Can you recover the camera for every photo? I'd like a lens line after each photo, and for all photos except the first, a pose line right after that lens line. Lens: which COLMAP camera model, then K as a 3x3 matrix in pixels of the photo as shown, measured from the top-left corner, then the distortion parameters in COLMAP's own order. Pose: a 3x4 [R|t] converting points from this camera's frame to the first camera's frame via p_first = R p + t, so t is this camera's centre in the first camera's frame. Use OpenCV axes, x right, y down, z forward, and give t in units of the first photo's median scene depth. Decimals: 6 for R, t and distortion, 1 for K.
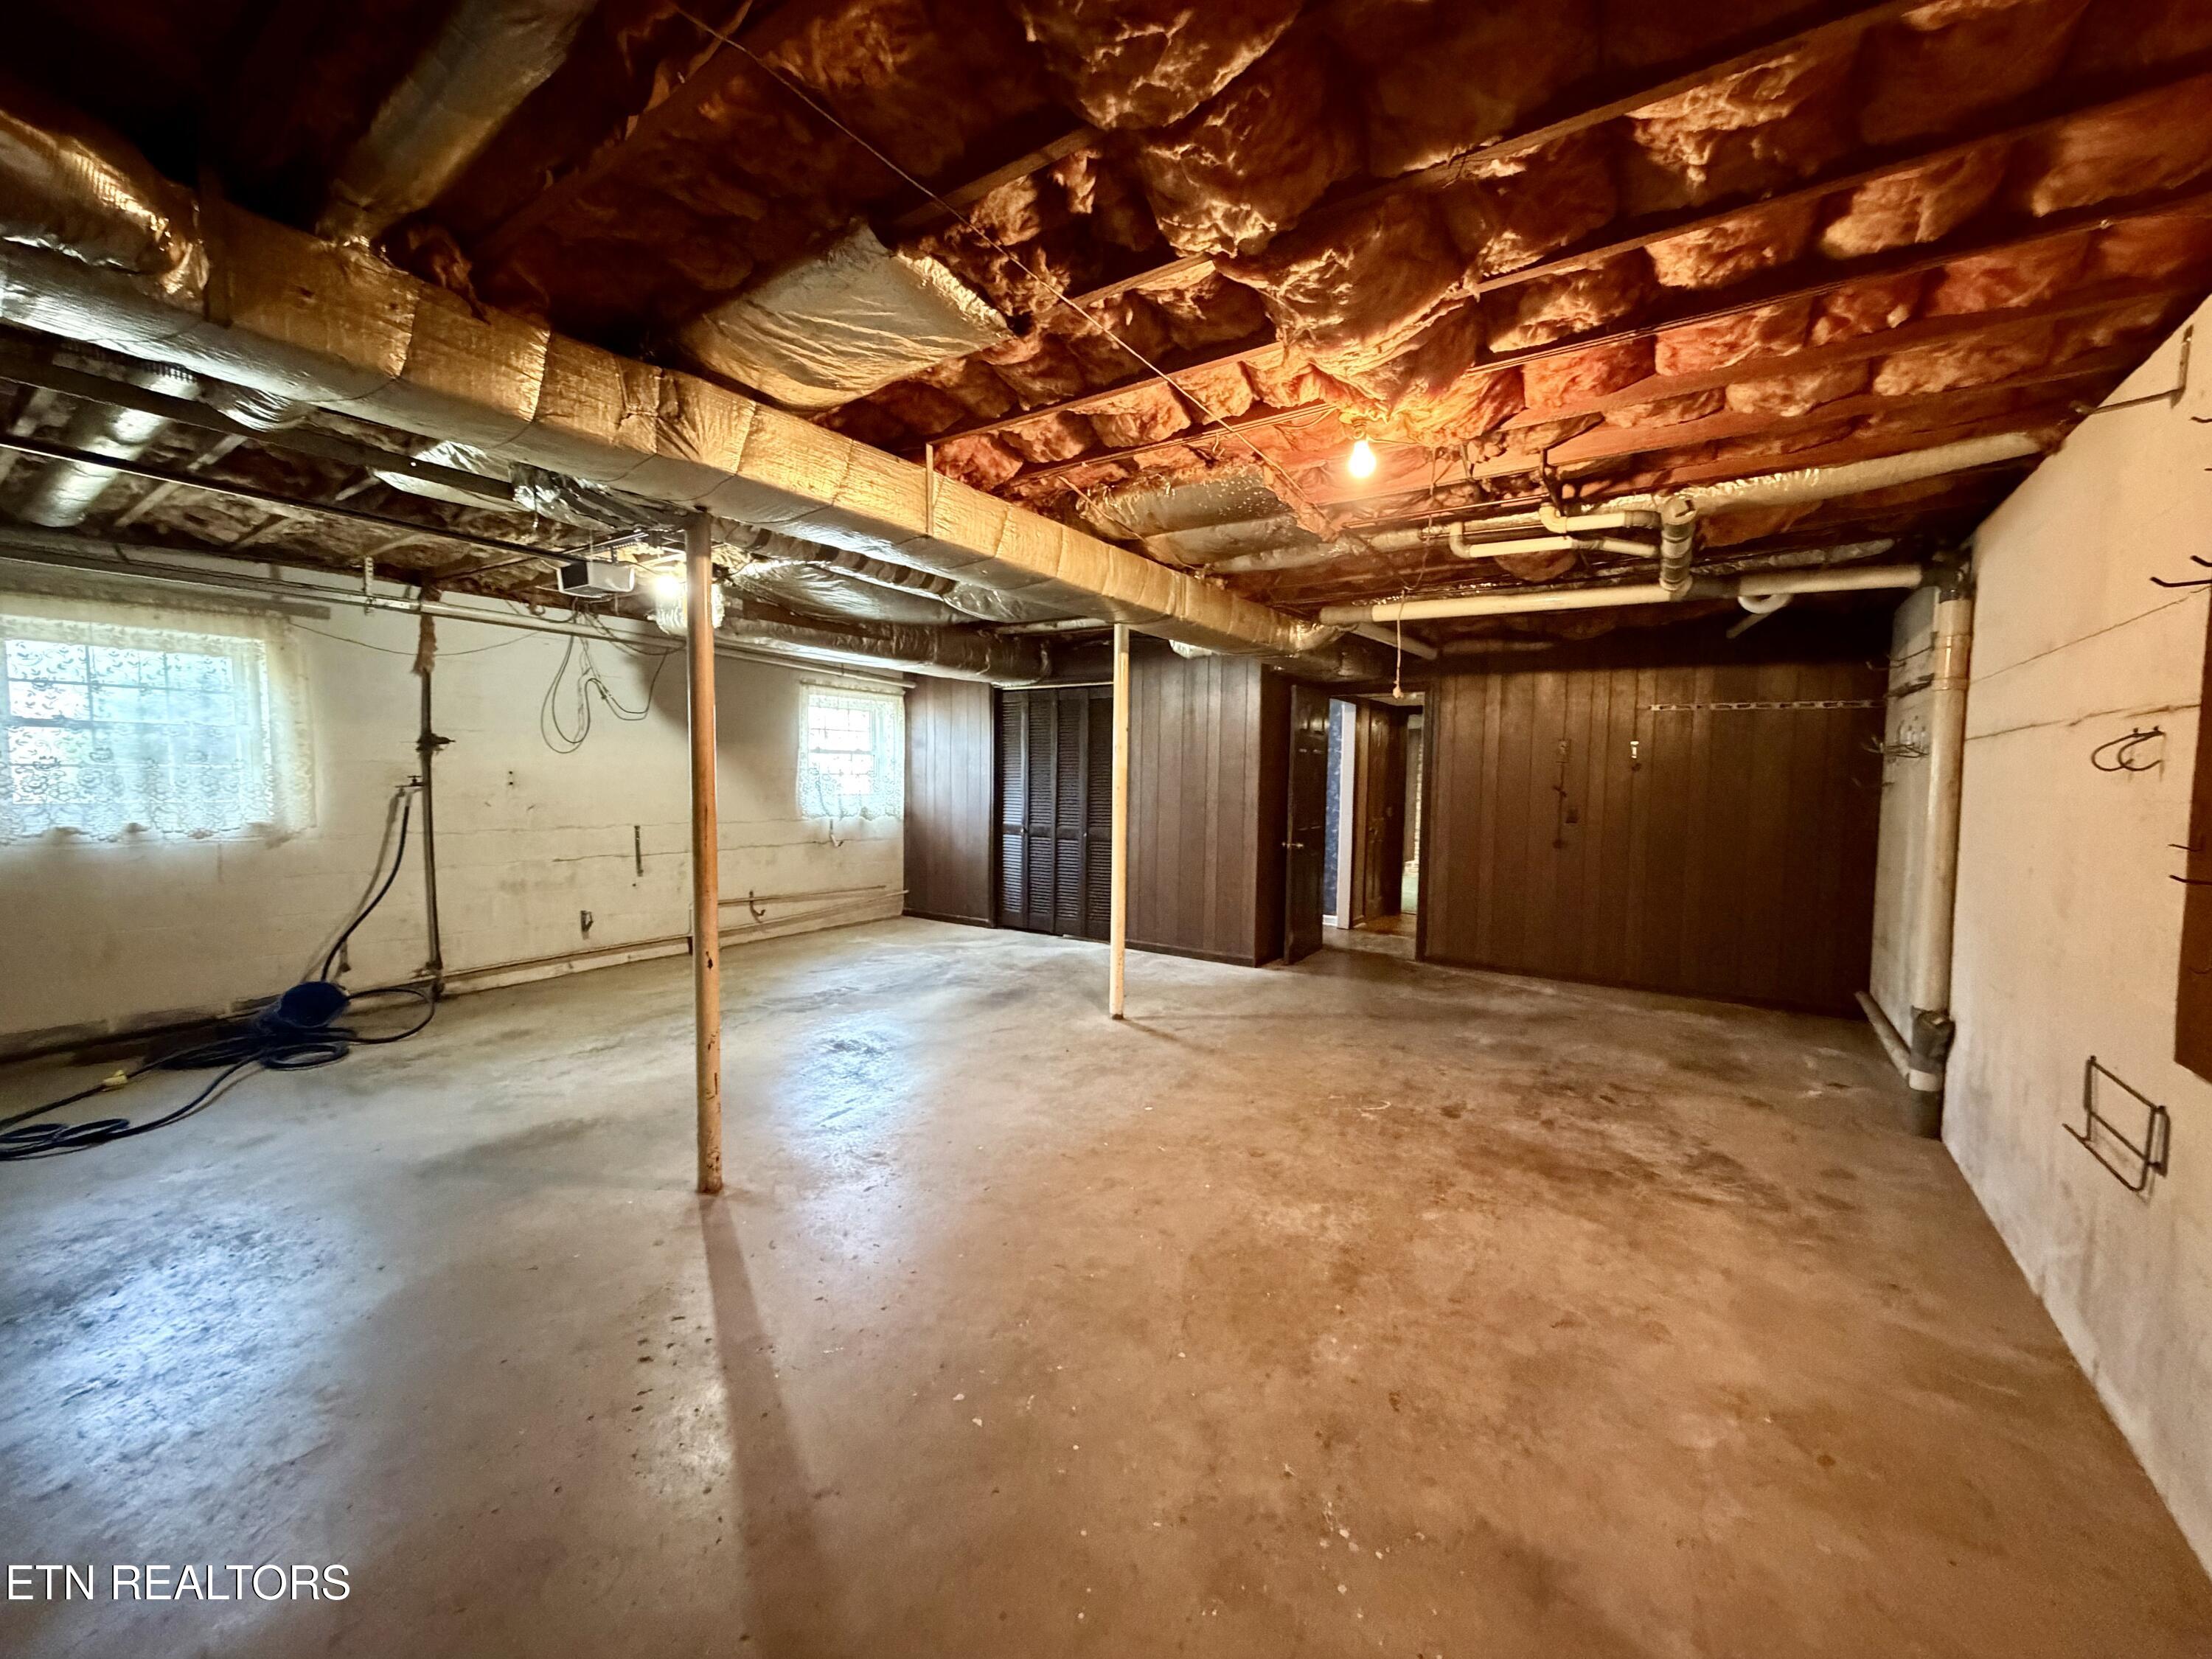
lens RADIAL K [[881.1, 0, 1103.7], [0, 881.1, 823.2], [0, 0, 1]] dist [-0.001574, 0.000846]
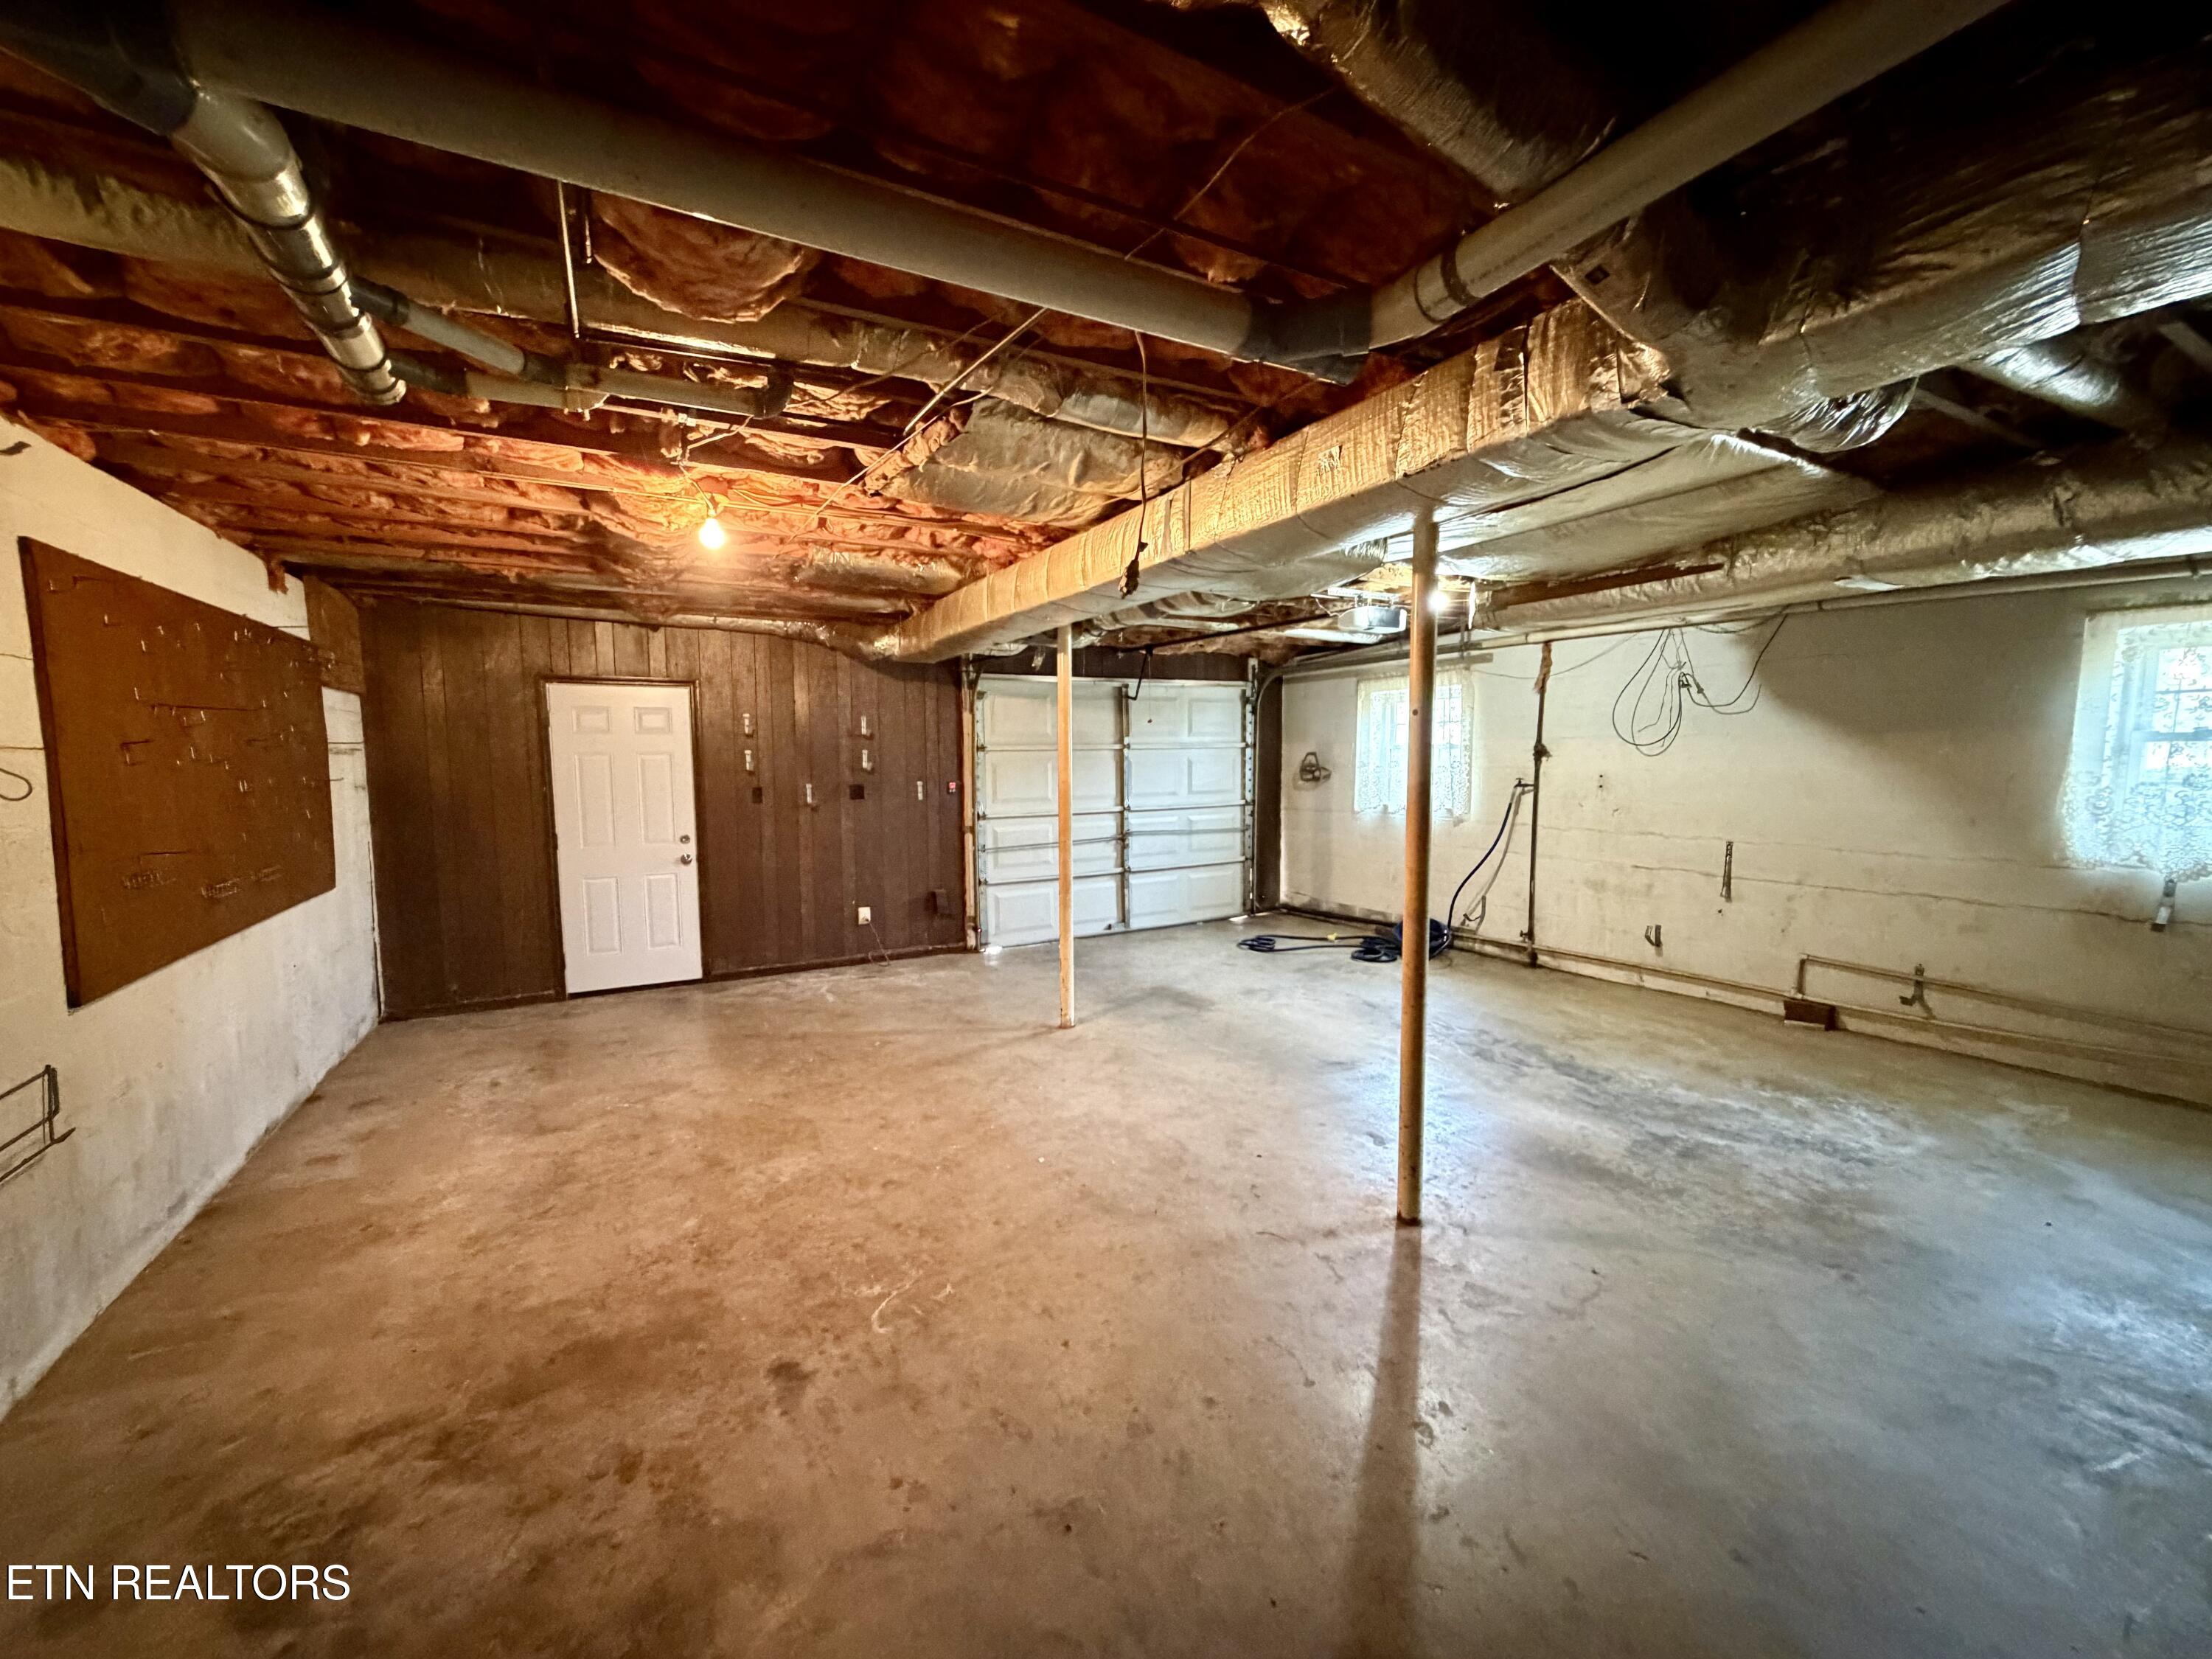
lens RADIAL K [[881.1, 0, 1102.6], [0, 881.1, 840.0], [0, 0, 1]] dist [-0.001574, 0.000846]
pose [[-0.445093, 0.076586, -0.892203, 0.822256], [-0.048742, 0.992787, 0.109536, -0.105822], [0.894157, 0.092242, -0.438150, 1.453911]]
